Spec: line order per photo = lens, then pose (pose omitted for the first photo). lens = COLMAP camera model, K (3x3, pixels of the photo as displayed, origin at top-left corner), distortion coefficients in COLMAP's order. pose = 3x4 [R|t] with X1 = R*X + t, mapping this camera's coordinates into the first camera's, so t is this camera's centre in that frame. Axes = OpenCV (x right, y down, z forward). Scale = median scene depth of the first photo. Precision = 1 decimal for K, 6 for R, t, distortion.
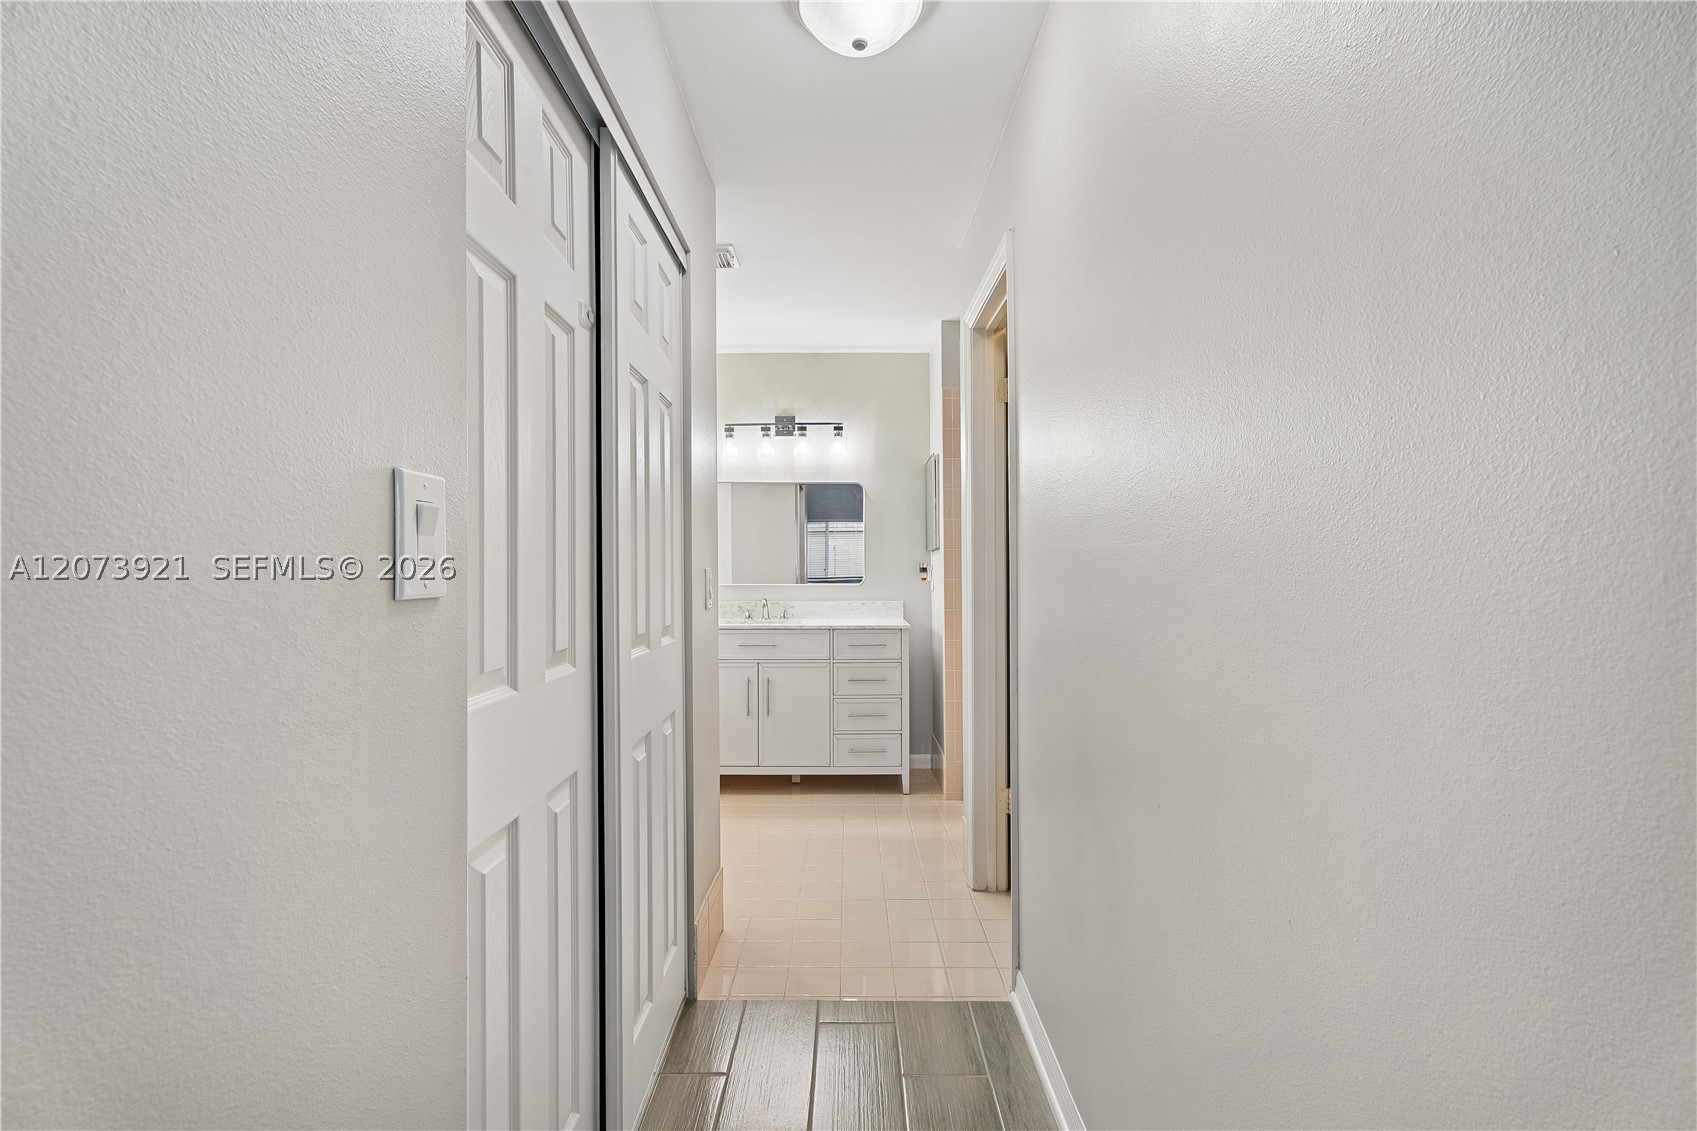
lens RADIAL K [[751.3, 0, 845.6], [0, 751.3, 555.2], [0, 0, 1]] dist [0.002937, 0.000324]
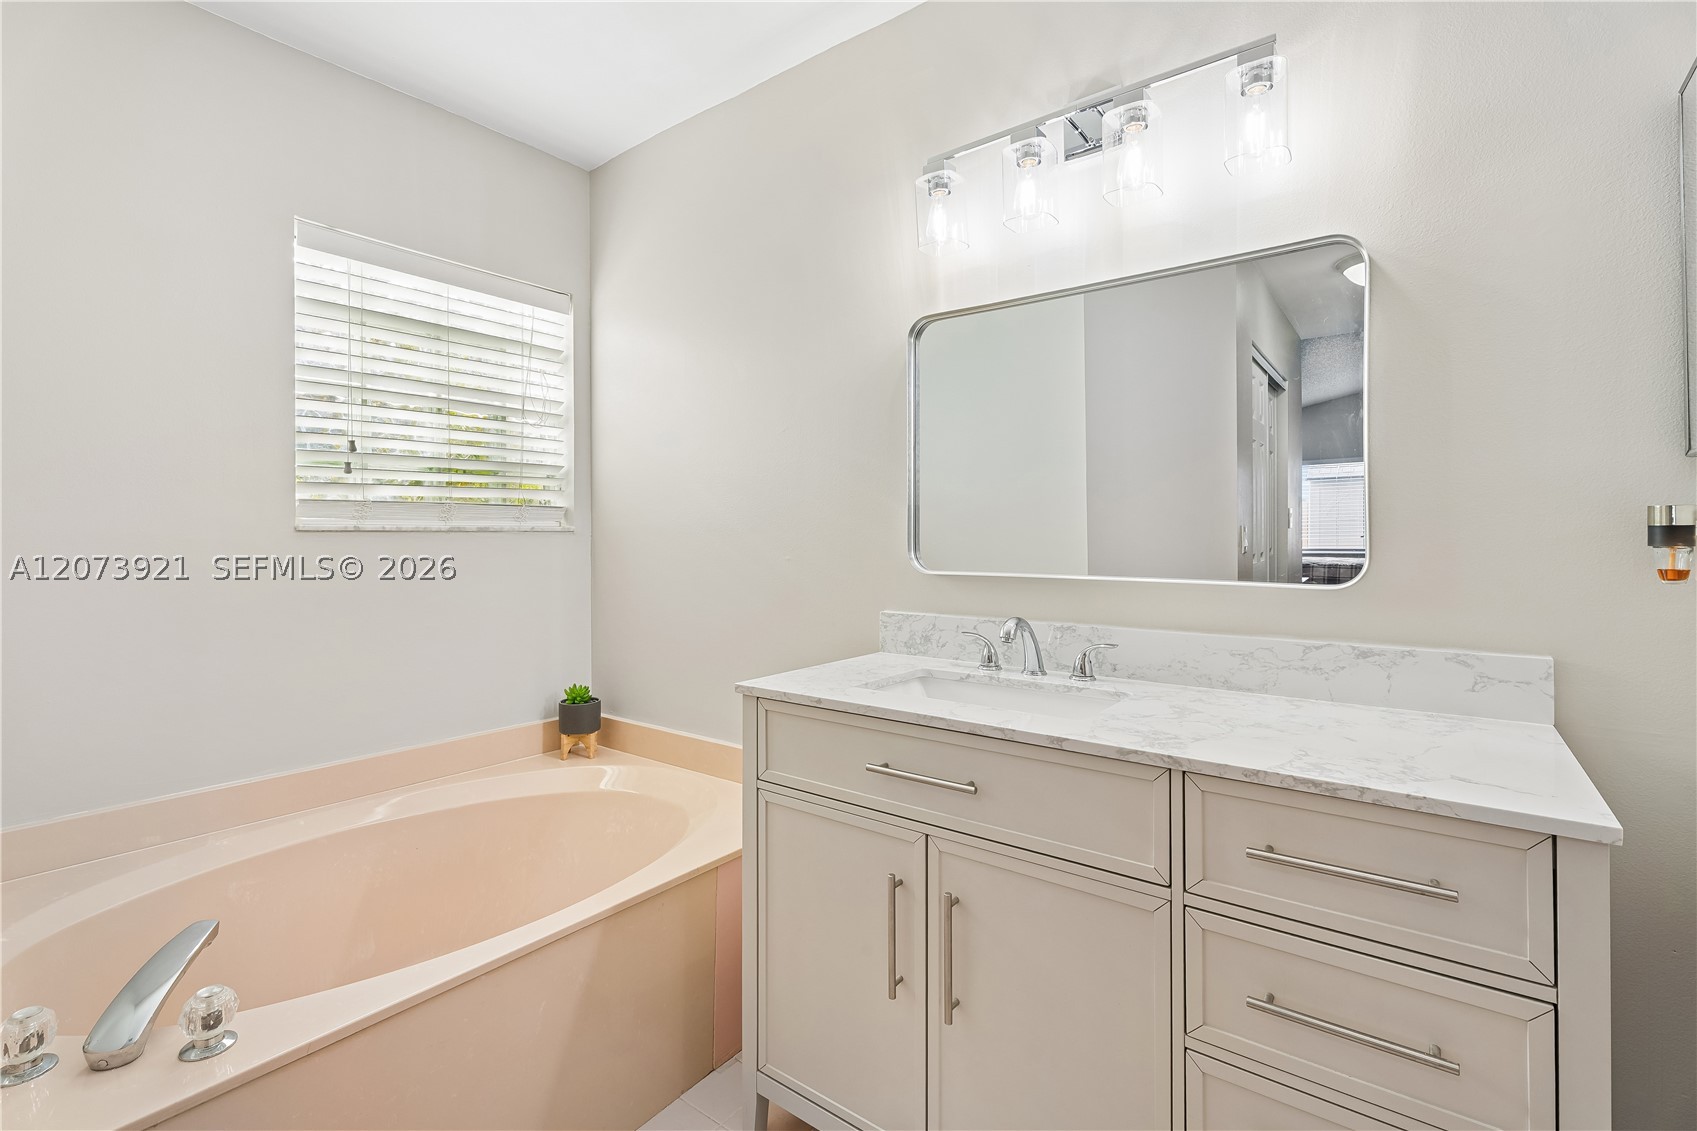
lens RADIAL K [[751.3, 0, 845.6], [0, 751.3, 555.2], [0, 0, 1]] dist [0.002937, 0.000324]
pose [[0.810979, 0.013558, -0.584918, 0.037582], [0.008945, 0.999327, 0.035565, 0.016324], [0.585007, -0.034074, 0.810312, 0.732603]]
